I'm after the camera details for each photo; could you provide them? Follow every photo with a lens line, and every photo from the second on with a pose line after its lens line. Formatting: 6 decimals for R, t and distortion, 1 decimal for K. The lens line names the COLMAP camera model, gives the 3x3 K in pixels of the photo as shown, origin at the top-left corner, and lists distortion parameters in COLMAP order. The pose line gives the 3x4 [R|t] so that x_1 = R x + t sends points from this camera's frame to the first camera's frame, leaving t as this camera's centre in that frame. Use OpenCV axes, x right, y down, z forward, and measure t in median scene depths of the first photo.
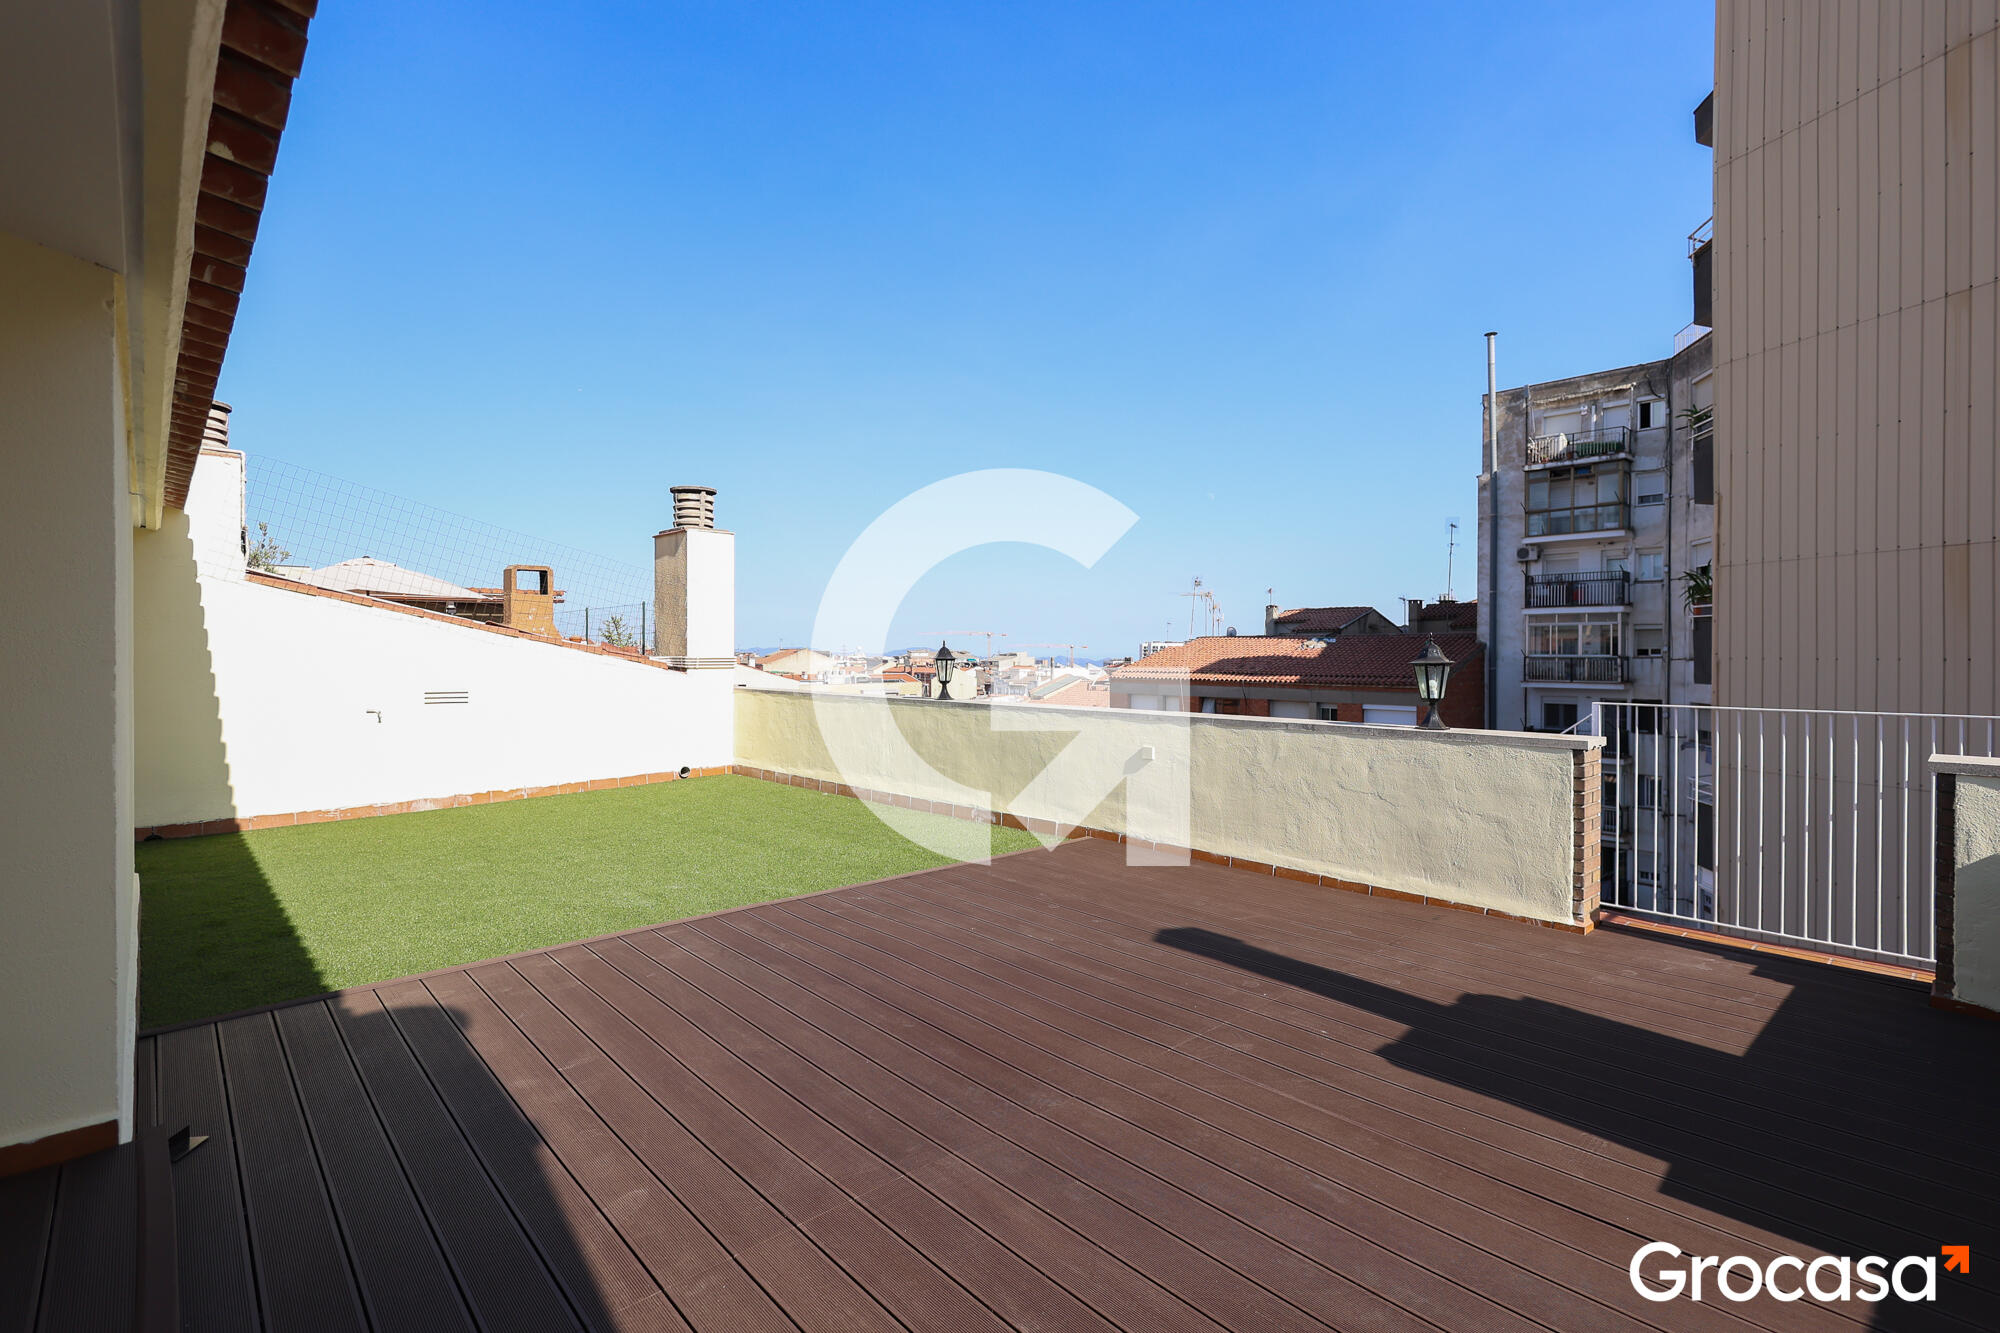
lens RADIAL K [[919.7, 0, 1021.6], [0, 919.7, 659.2], [0, 0, 1]] dist [-0.000565, -0.000108]
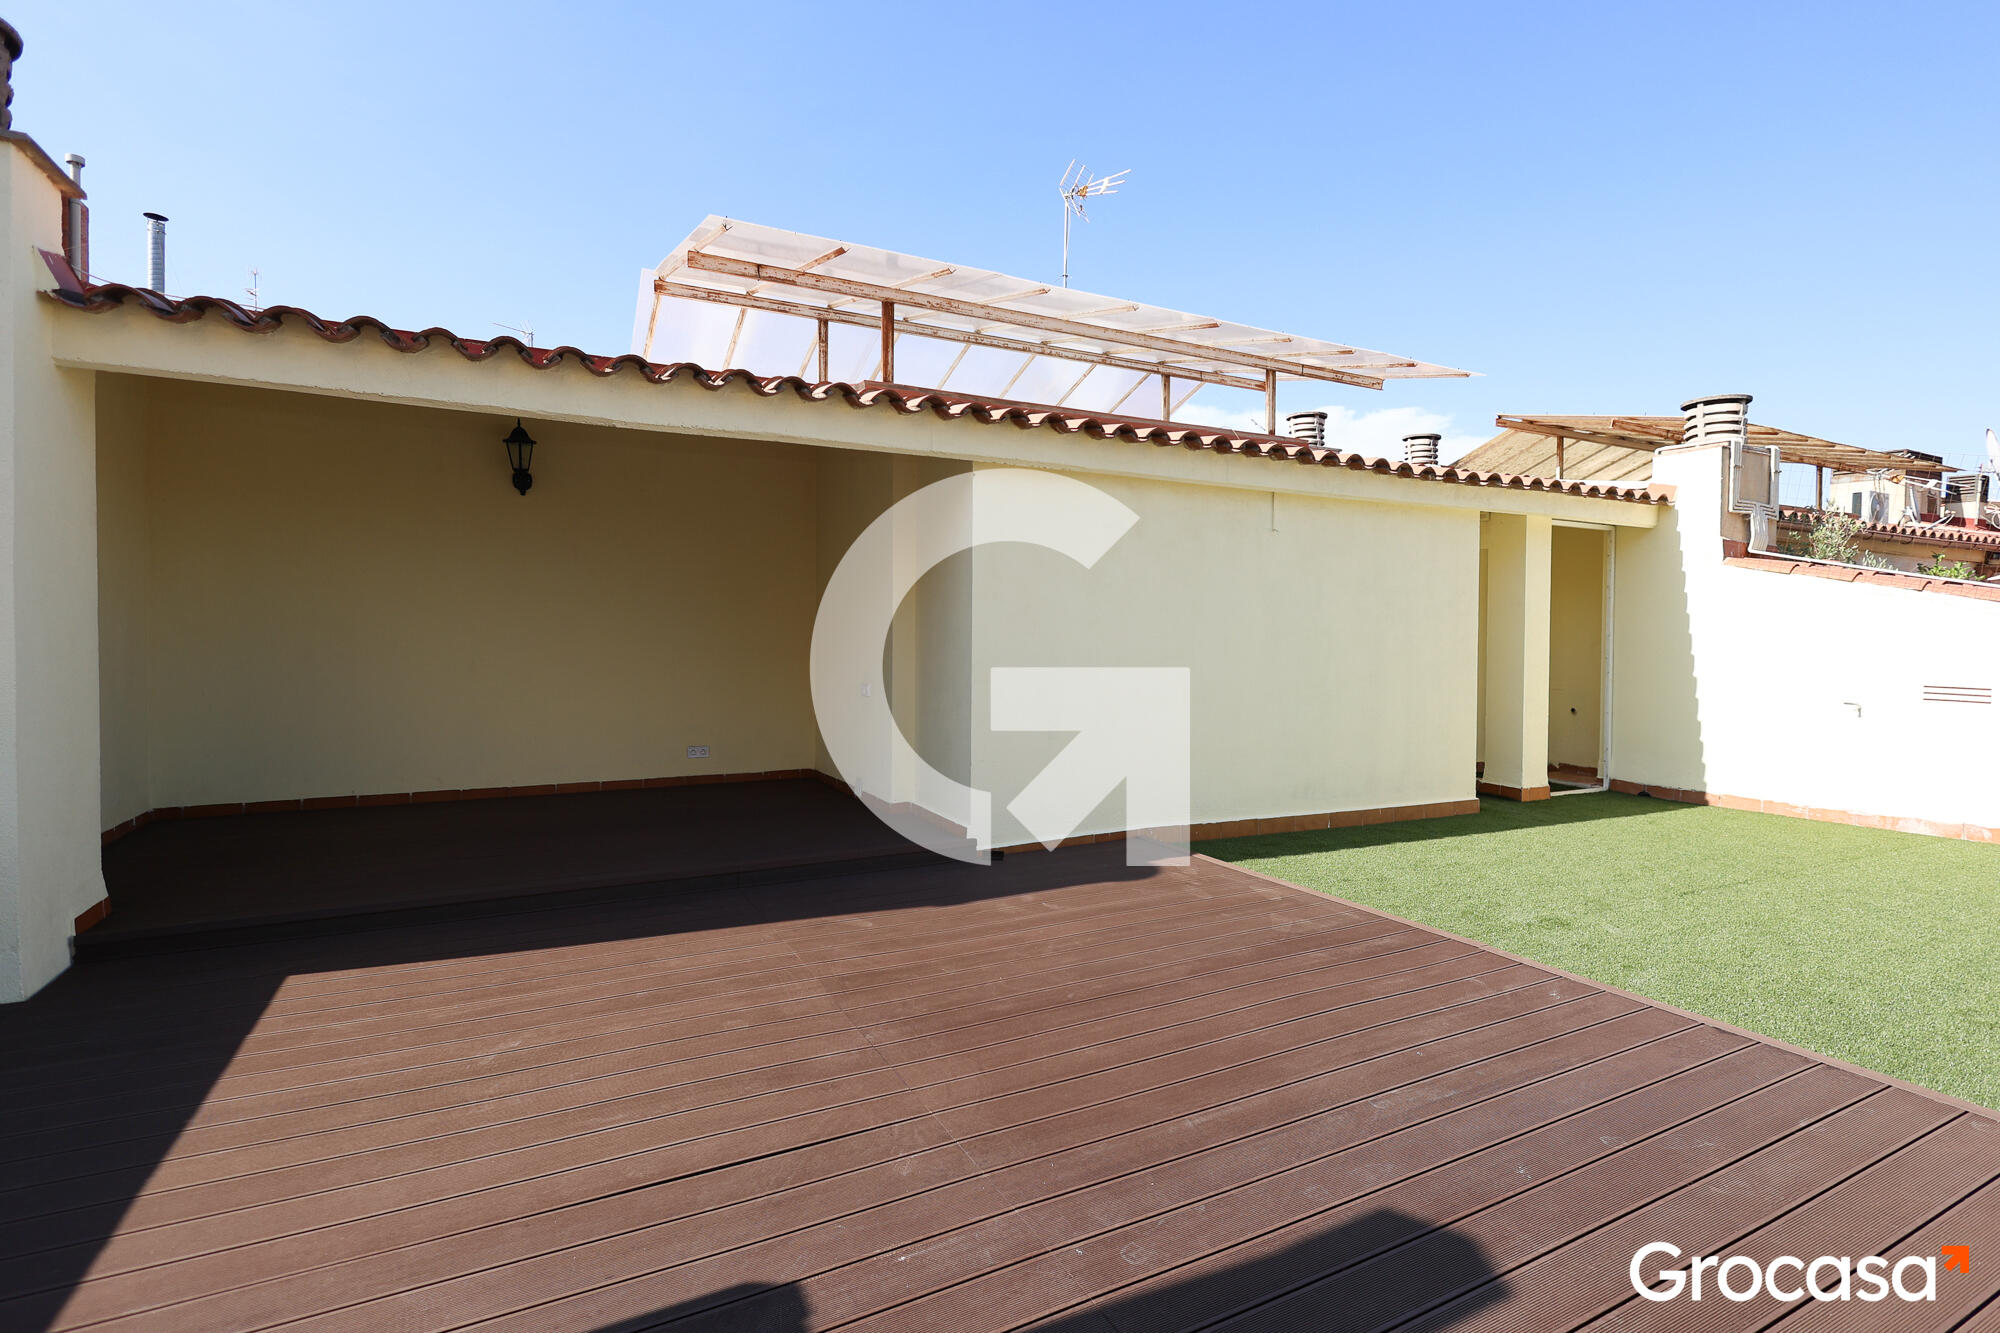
lens RADIAL K [[919.7, 0, 1021.6], [0, 919.7, 659.2], [0, 0, 1]] dist [-0.000565, -0.000108]
pose [[-0.272872, 0.014562, -0.961940, 0.681792], [-0.006547, 0.999834, 0.016993, 0.009777], [0.962028, 0.010934, -0.272731, 0.968941]]
